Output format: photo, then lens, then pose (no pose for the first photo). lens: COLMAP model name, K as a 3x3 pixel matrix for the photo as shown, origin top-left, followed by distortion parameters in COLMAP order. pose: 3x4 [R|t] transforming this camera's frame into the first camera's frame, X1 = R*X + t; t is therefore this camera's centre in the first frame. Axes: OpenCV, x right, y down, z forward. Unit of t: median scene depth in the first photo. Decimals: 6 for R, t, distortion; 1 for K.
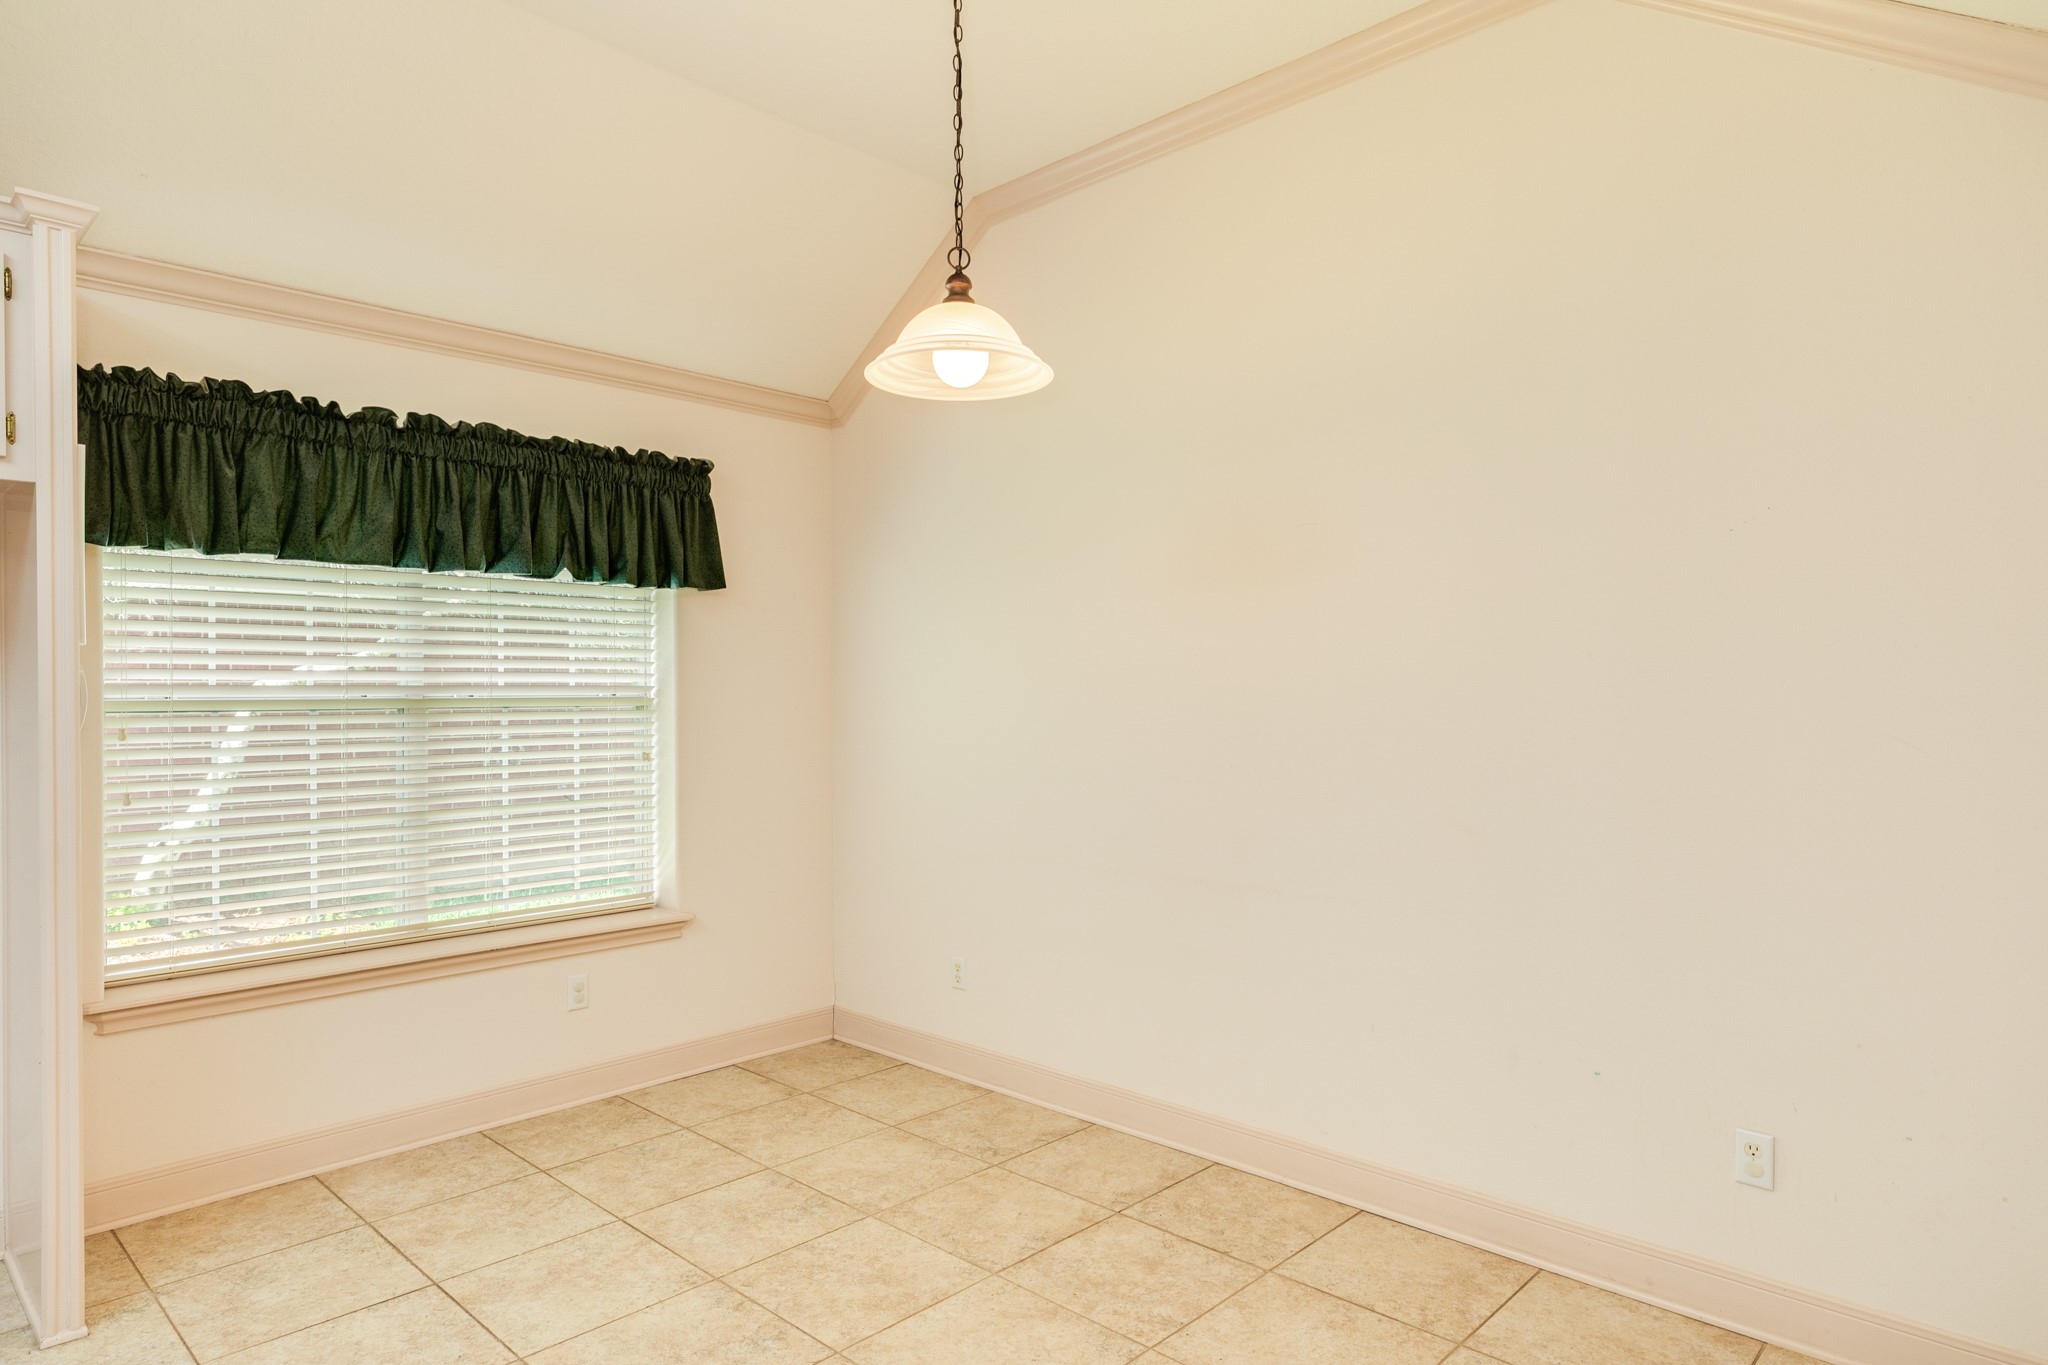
lens RADIAL K [[1177.5, 0, 1024.8], [0, 1177.5, 689.7], [0, 0, 1]] dist [0.000951, -0.000336]
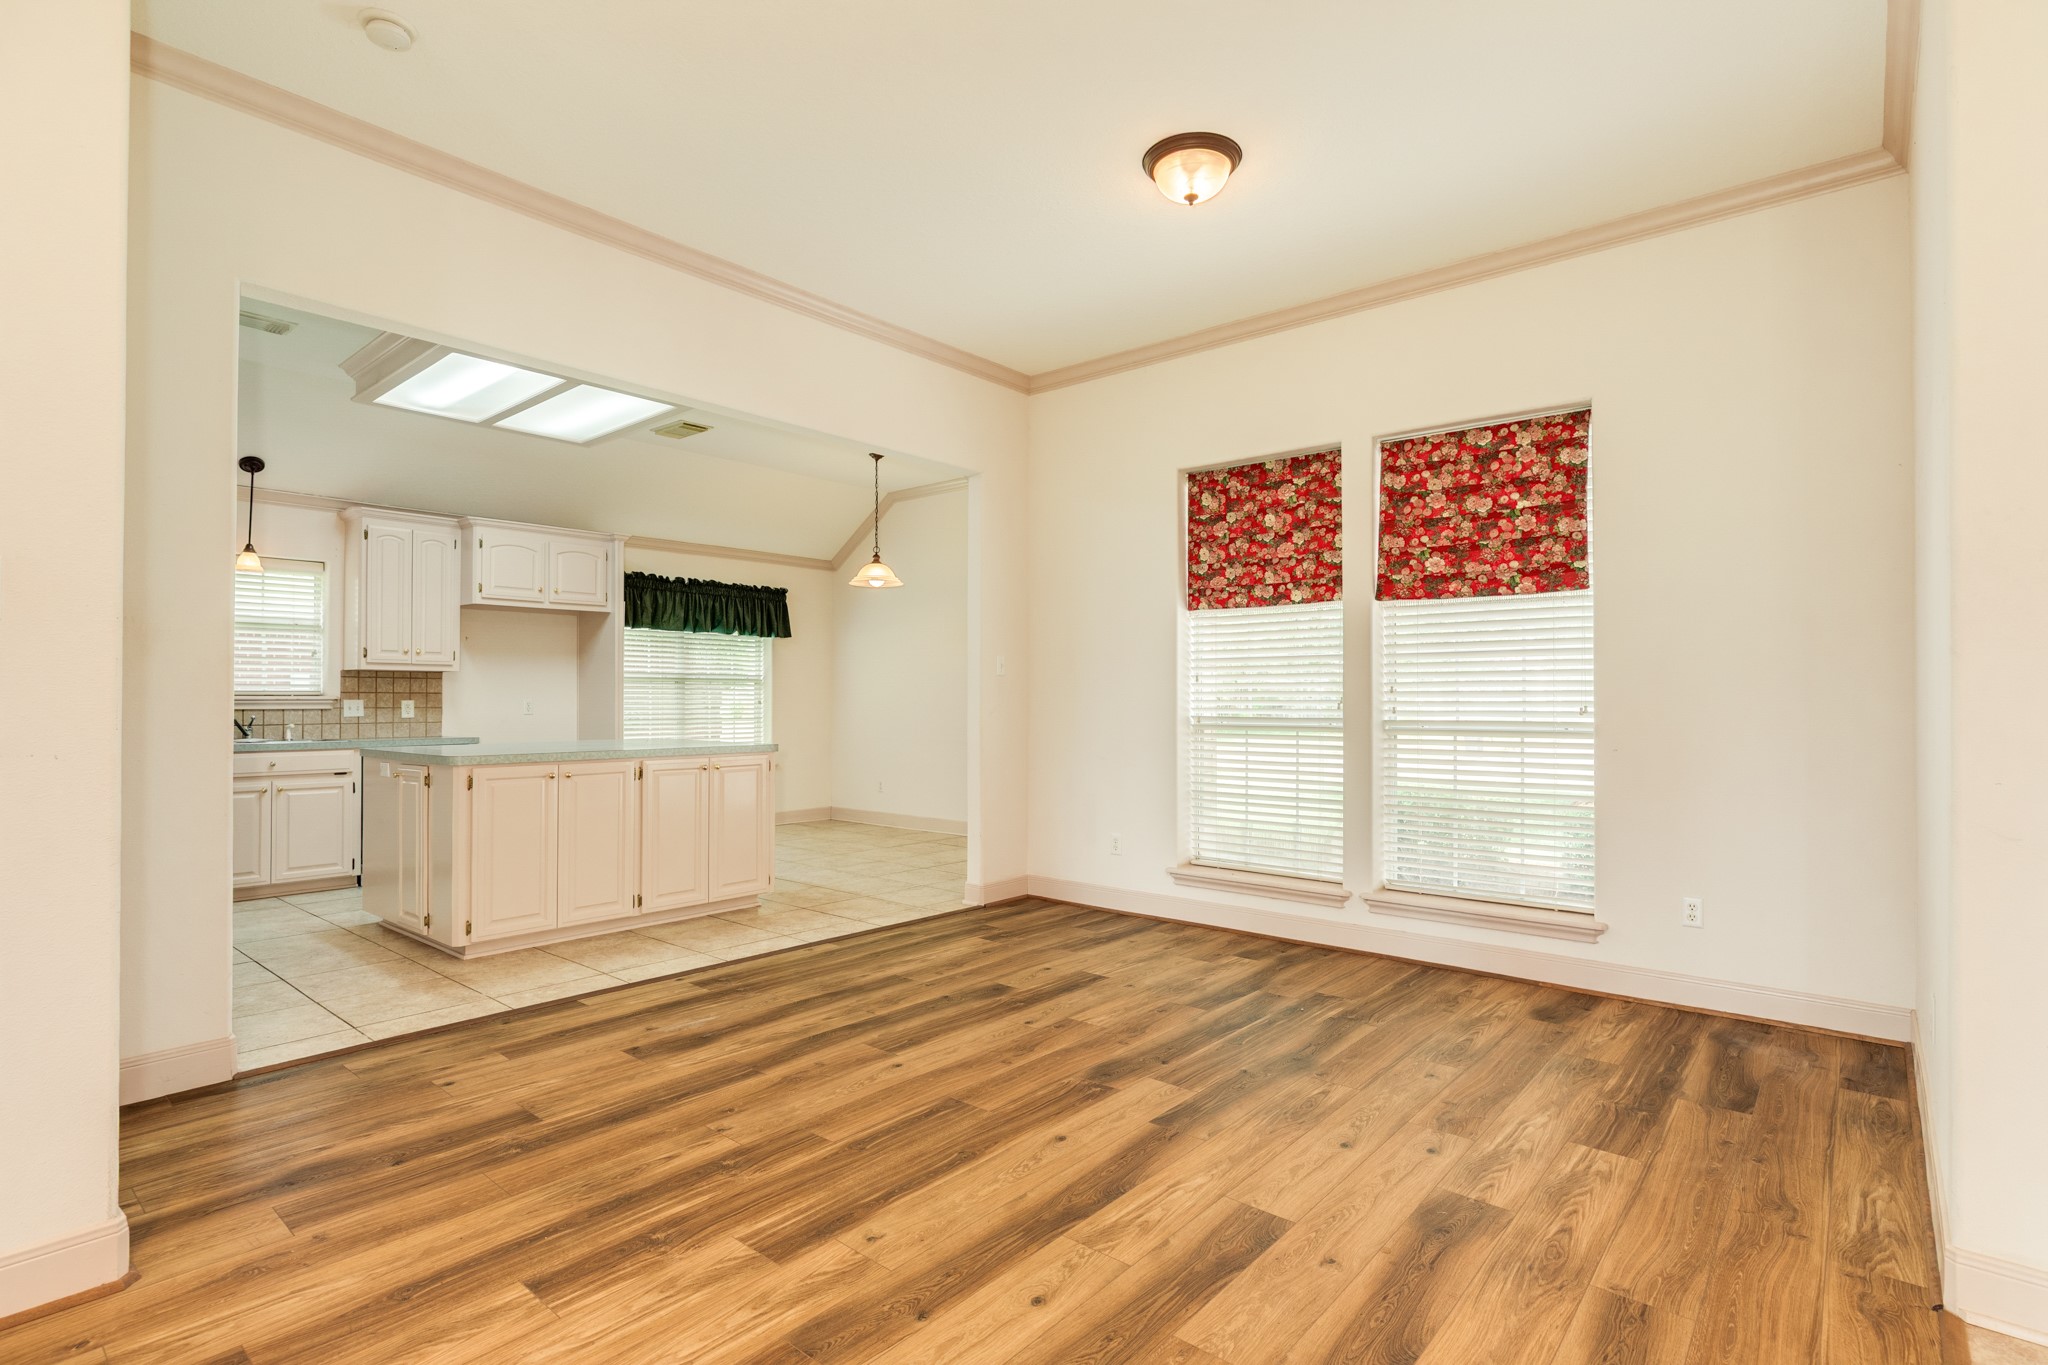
lens RADIAL K [[997.9, 0, 1018.5], [0, 997.9, 685.9], [0, 0, 1]] dist [-0.000945, -0.000260]
pose [[0.998802, 0.007176, 0.048402, 0.184194], [-0.006678, 0.999923, -0.010443, 0.053619], [-0.048473, 0.010107, 0.998773, -1.611075]]
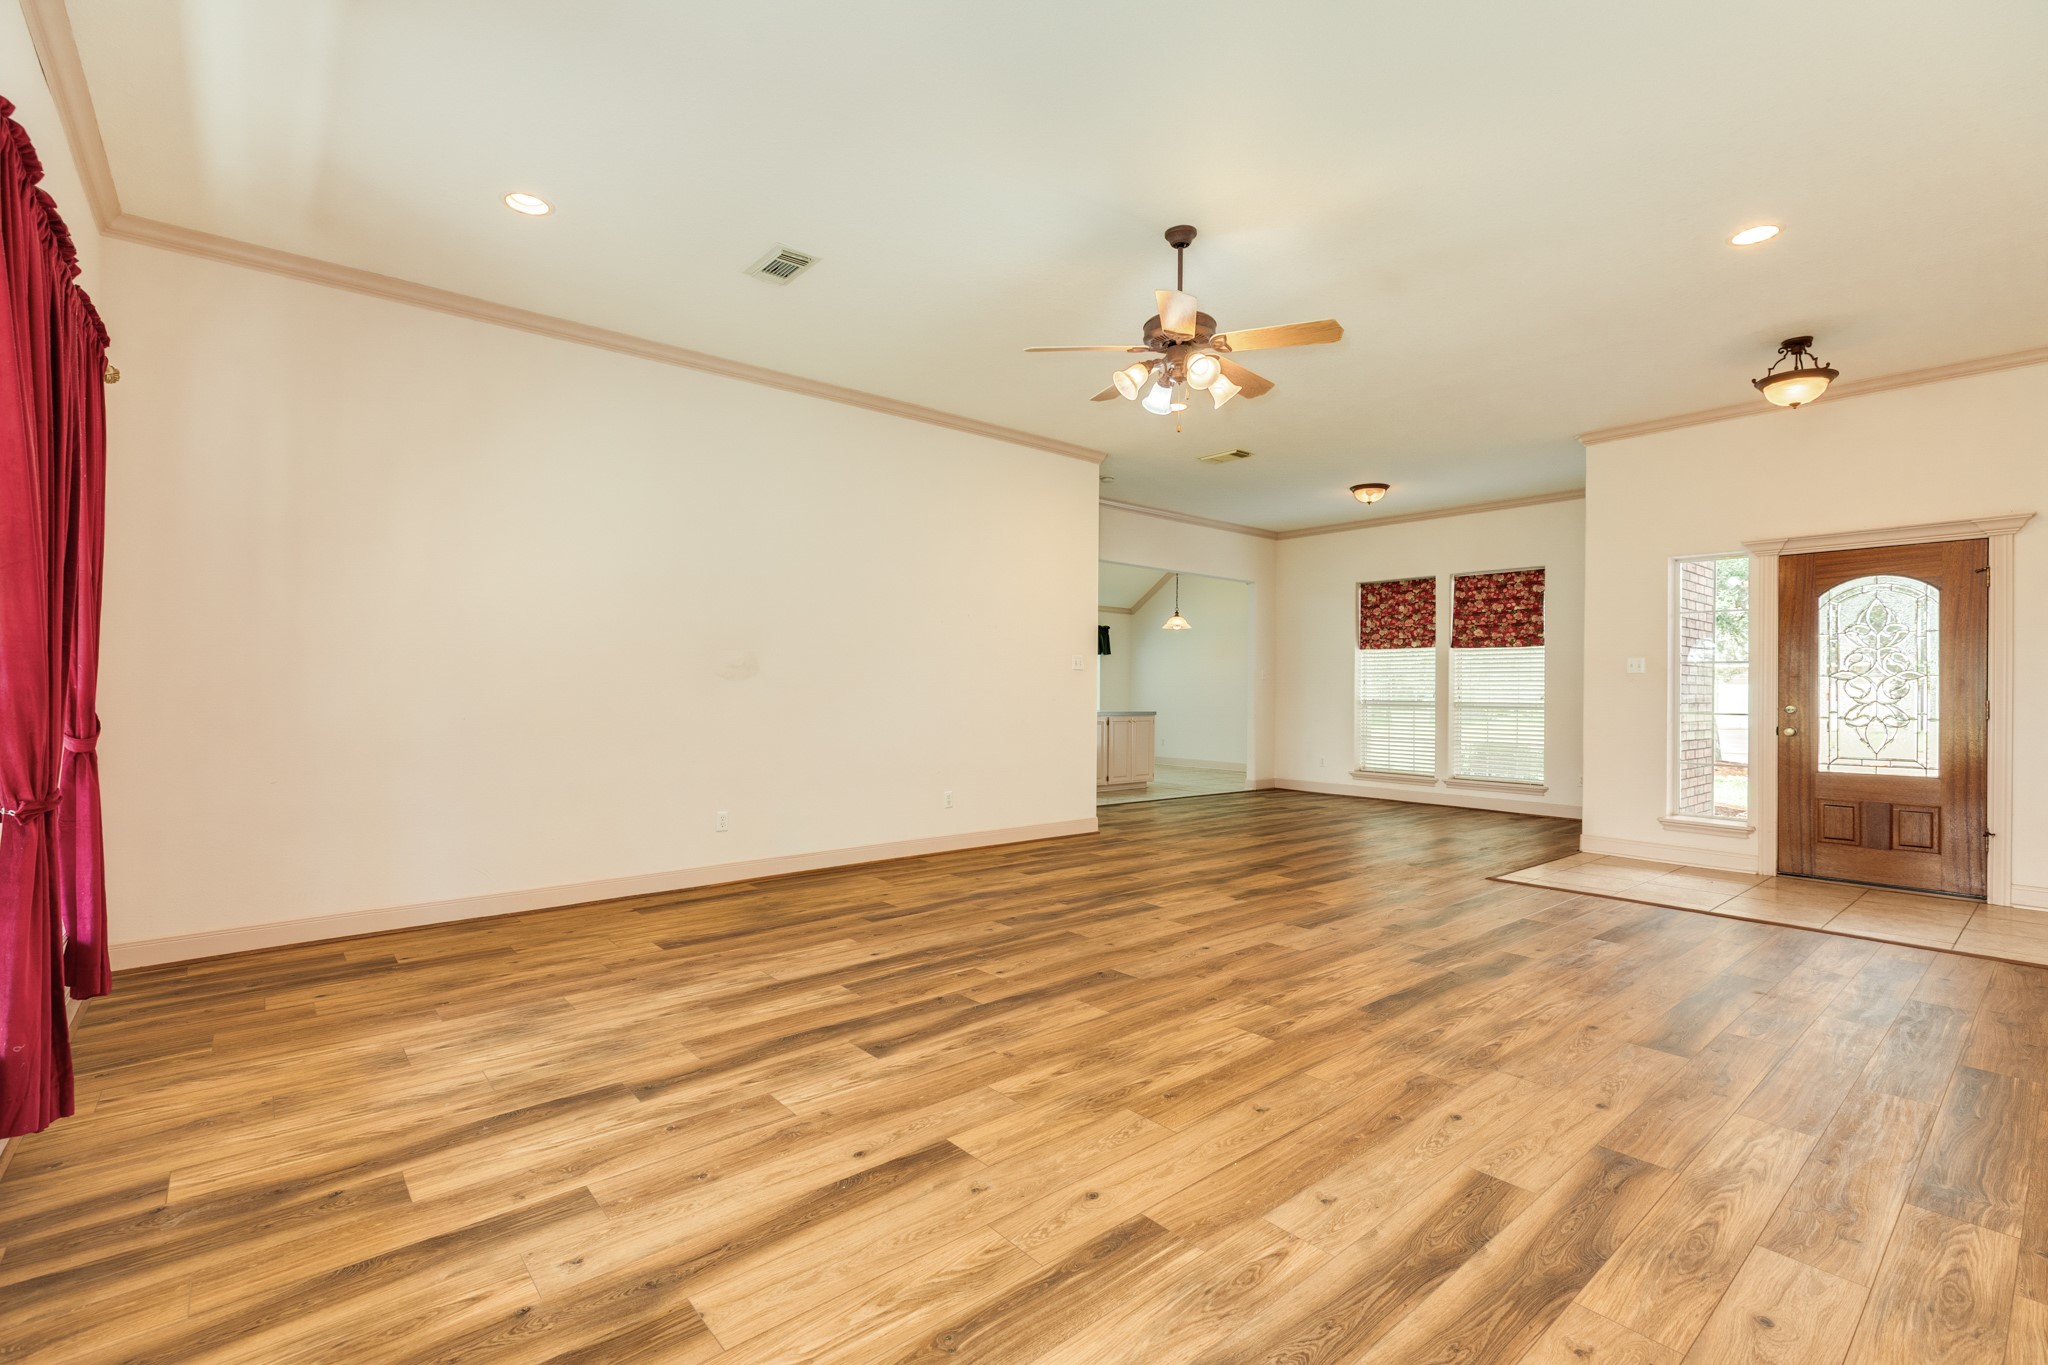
lens RADIAL K [[910.5, 0, 1018.3], [0, 910.5, 687.5], [0, 0, 1]] dist [0.000656, -0.000350]
pose [[0.994144, 0.014725, -0.107060, -0.306819], [-0.014906, 0.999889, -0.000892, 0.062261], [0.107035, 0.002483, 0.994252, -3.282841]]
